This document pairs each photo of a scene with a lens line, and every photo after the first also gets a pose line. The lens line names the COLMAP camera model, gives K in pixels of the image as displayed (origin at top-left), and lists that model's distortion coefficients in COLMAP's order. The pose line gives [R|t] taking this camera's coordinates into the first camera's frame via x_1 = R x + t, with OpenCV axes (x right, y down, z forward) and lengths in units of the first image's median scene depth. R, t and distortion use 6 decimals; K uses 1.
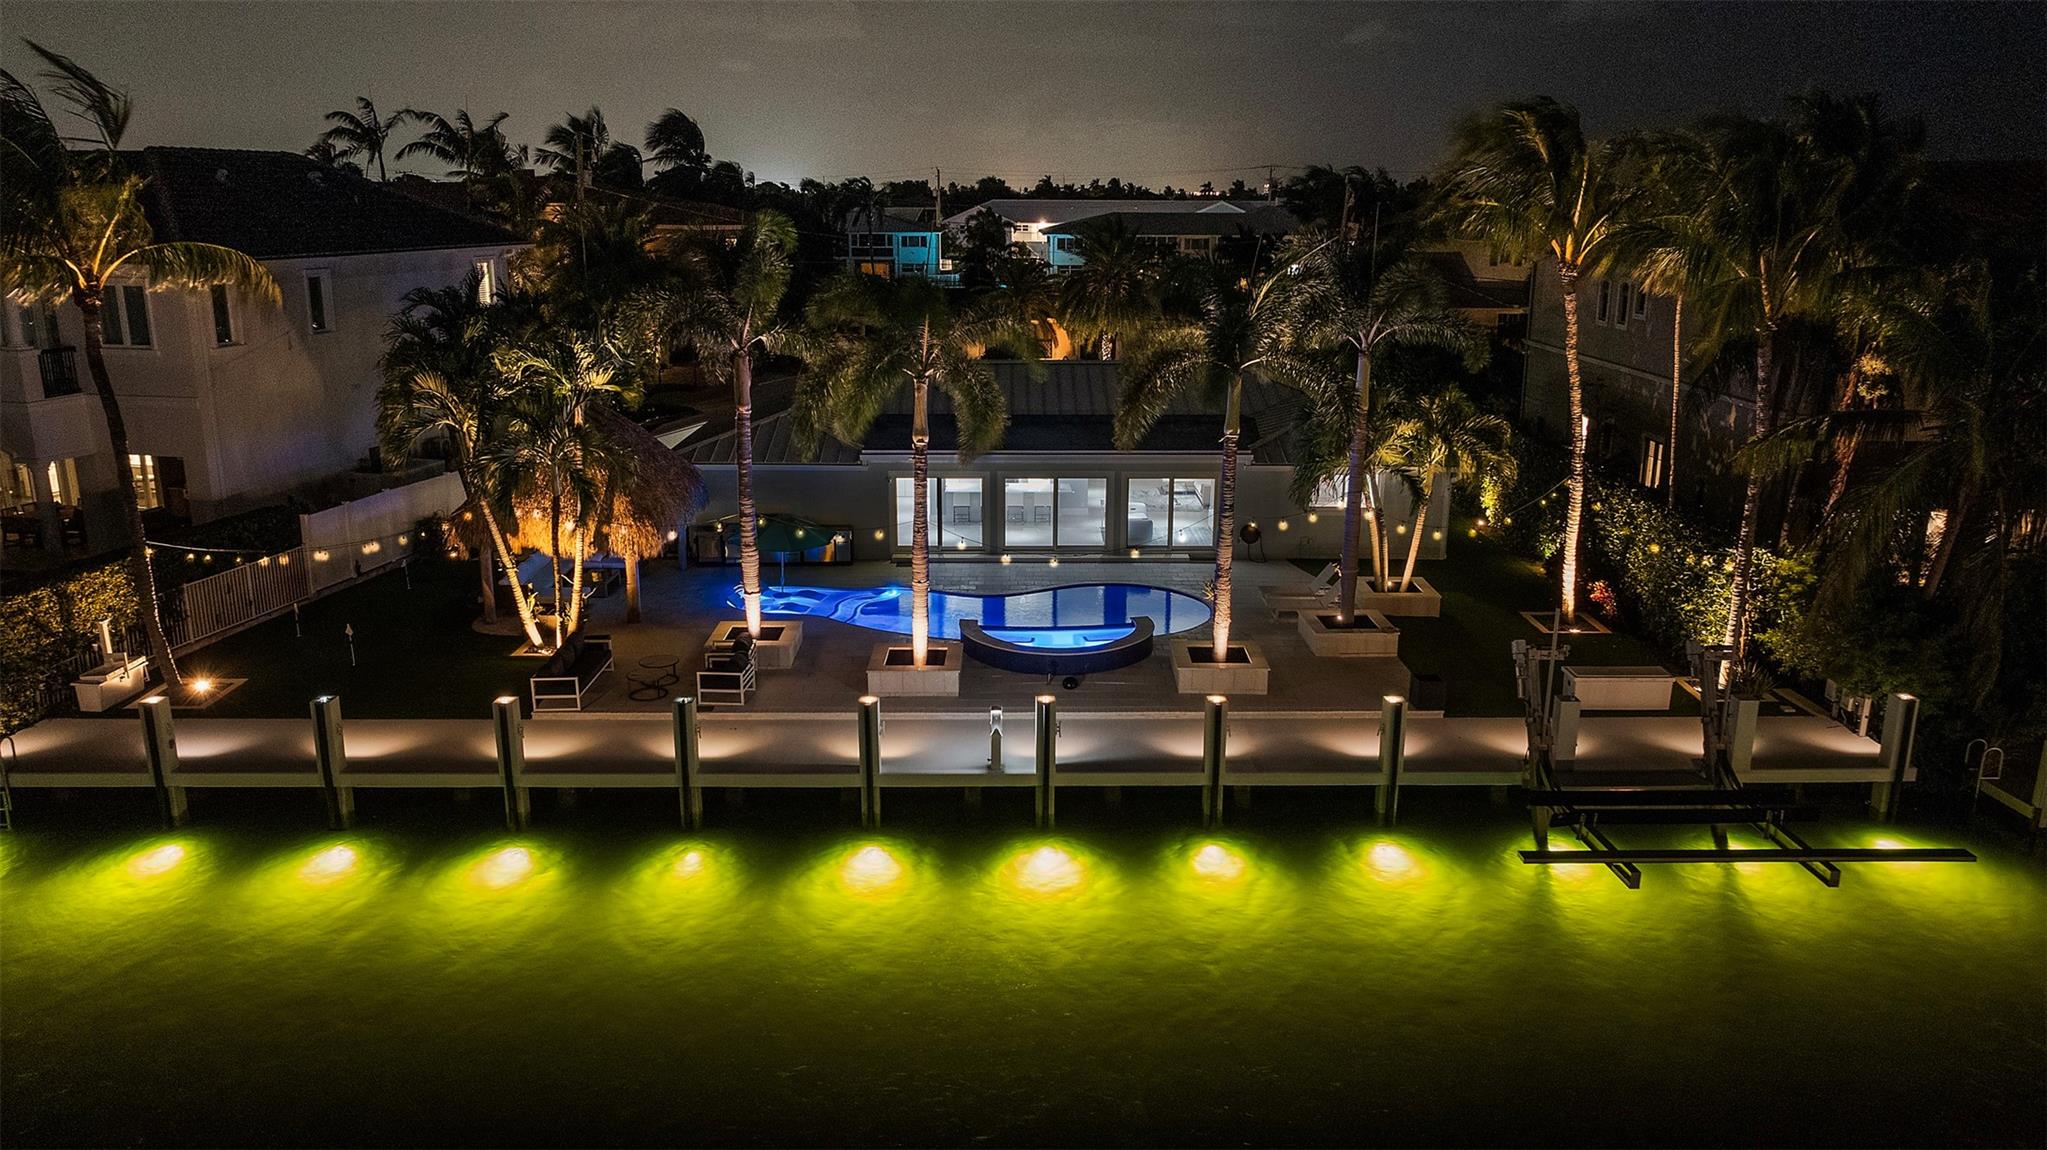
lens RADIAL K [[1499.5, 0, 1023.5], [0, 1499.5, 575.0], [0, 0, 1]] dist [-0.008946, 0.009394]
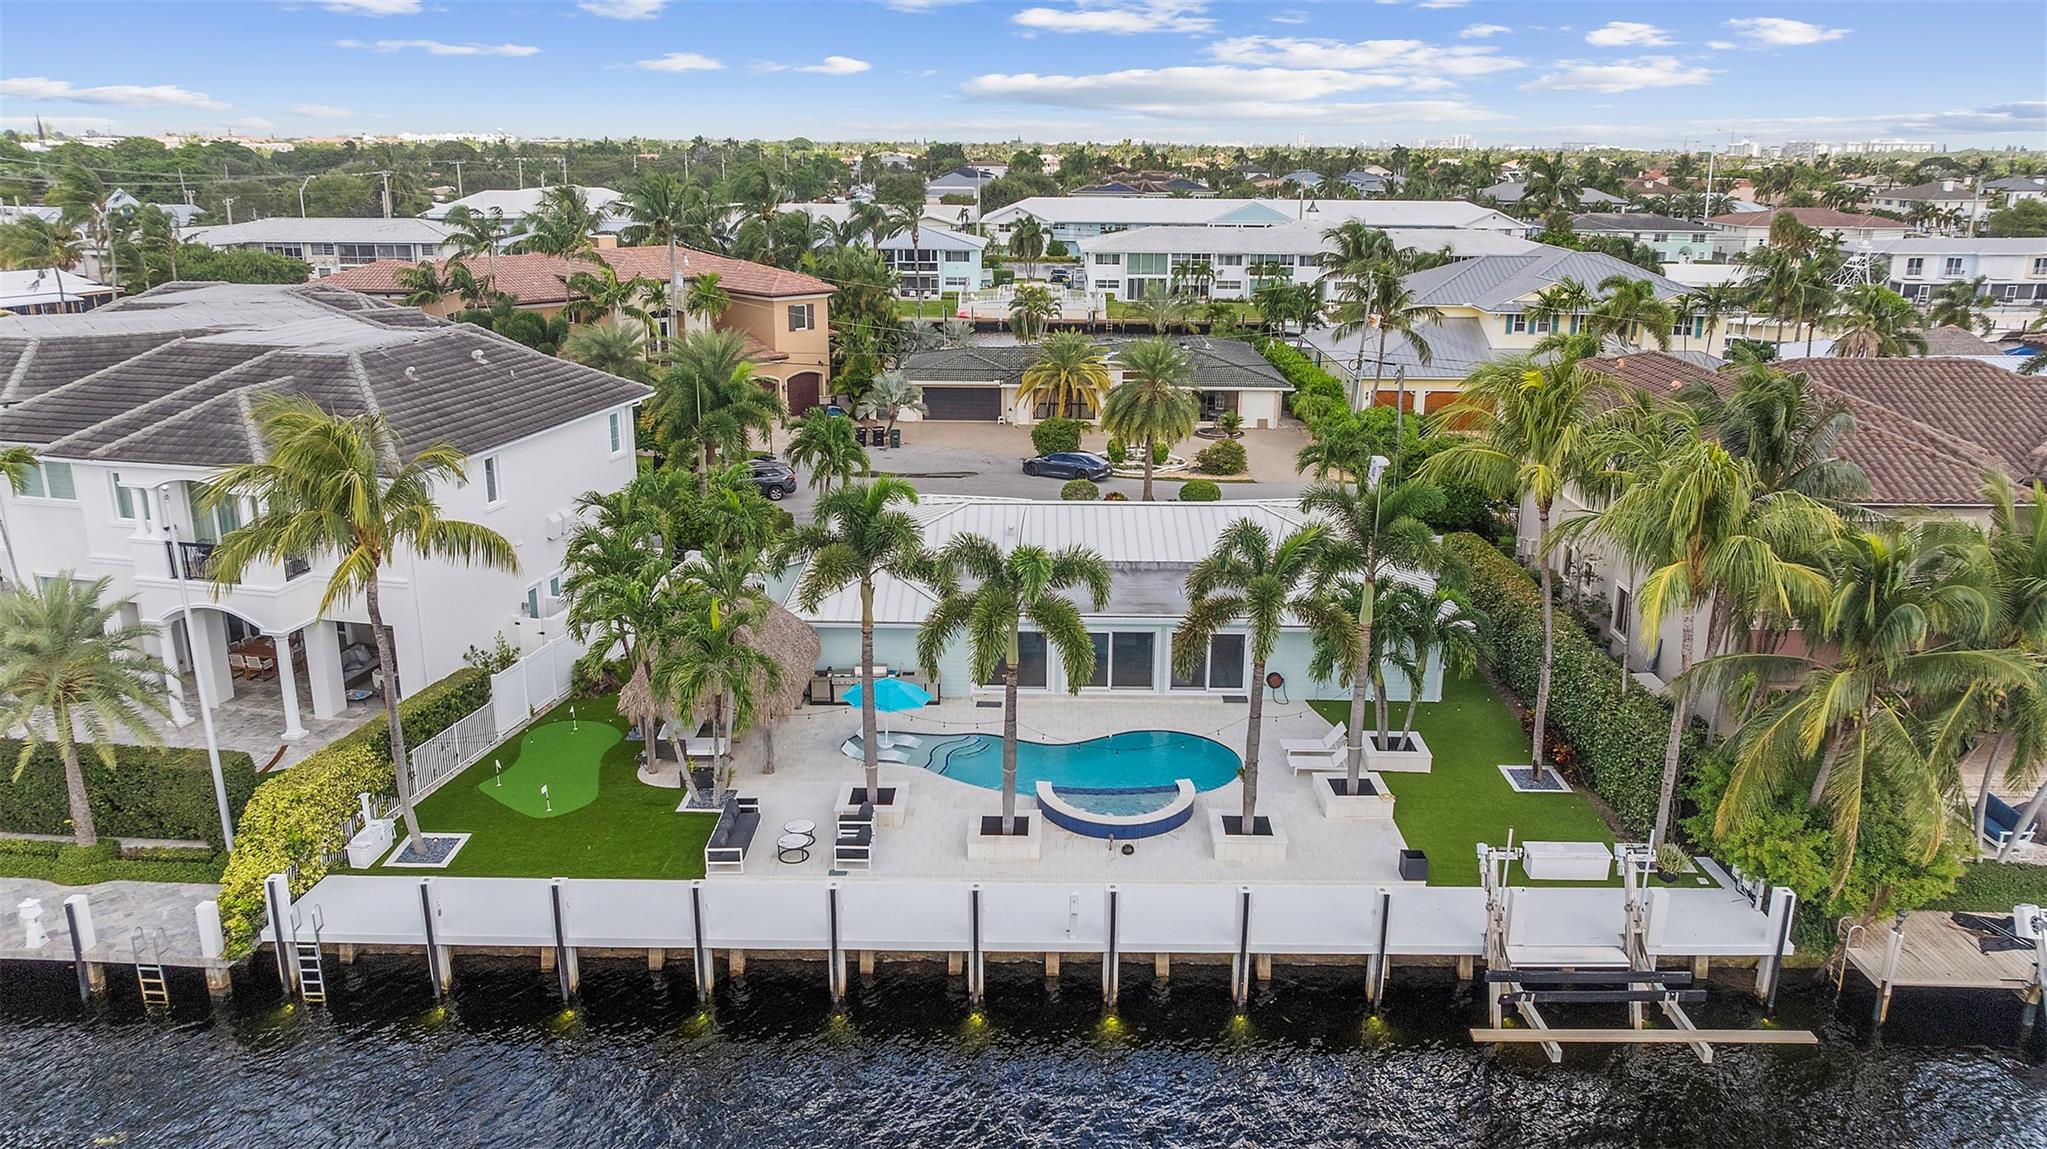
lens RADIAL K [[1492.3, 0, 1022.6], [0, 1492.3, 598.8], [0, 0, 1]] dist [-0.003554, -0.010369]
pose [[0.999790, 0.009595, -0.018125, -0.036111], [-0.008665, 0.998676, 0.050700, -0.200683], [0.018587, -0.050532, 0.998549, -0.236933]]
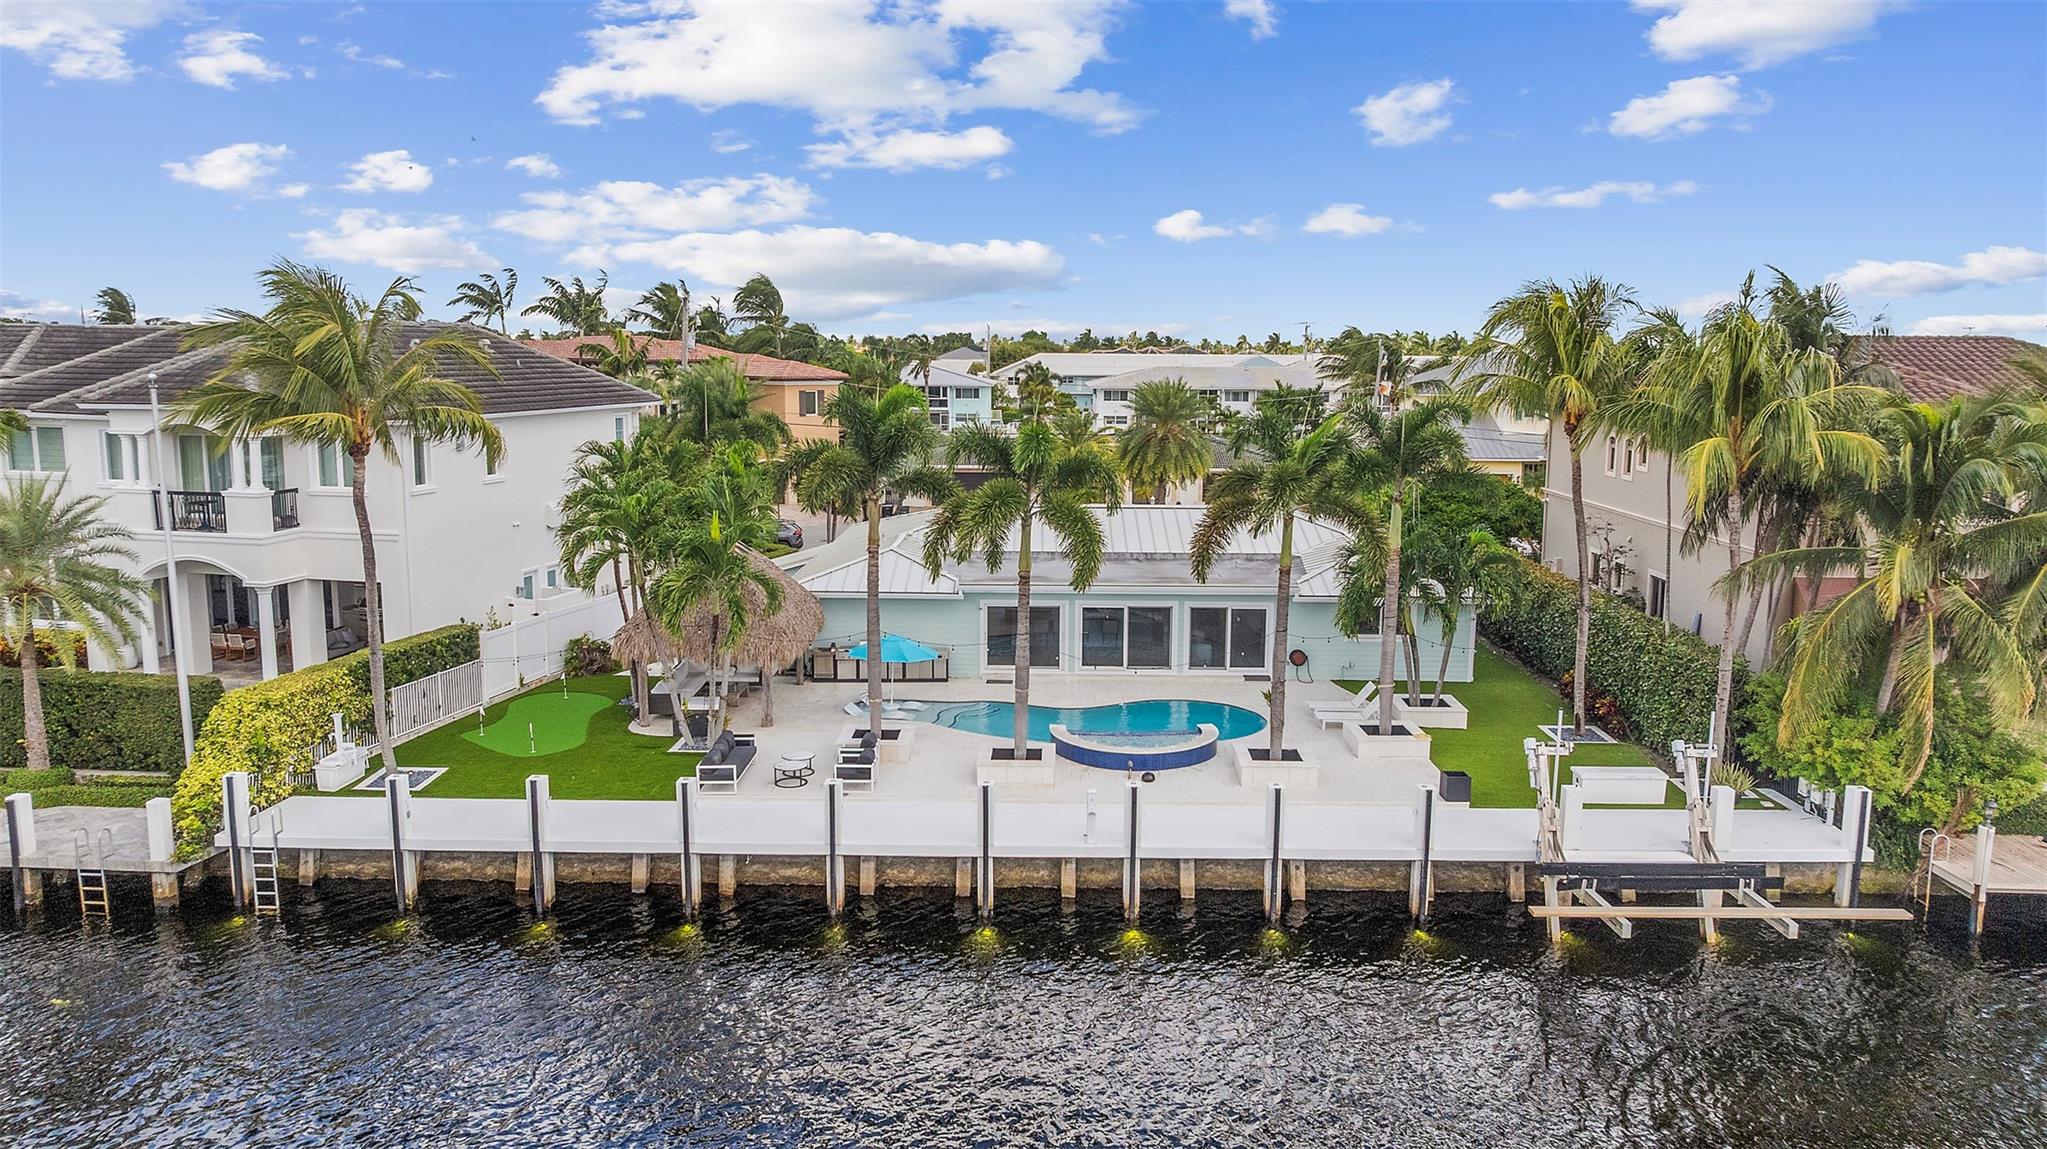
lens RADIAL K [[1496.6, 0, 1022.3], [0, 1496.6, 581.1], [0, 0, 1]] dist [-0.006787, 0.001549]
pose [[0.999666, 0.006246, -0.025063, -0.038809], [-0.008534, 0.995700, -0.092245, 0.028607], [0.024379, 0.092428, 0.995421, -0.181175]]
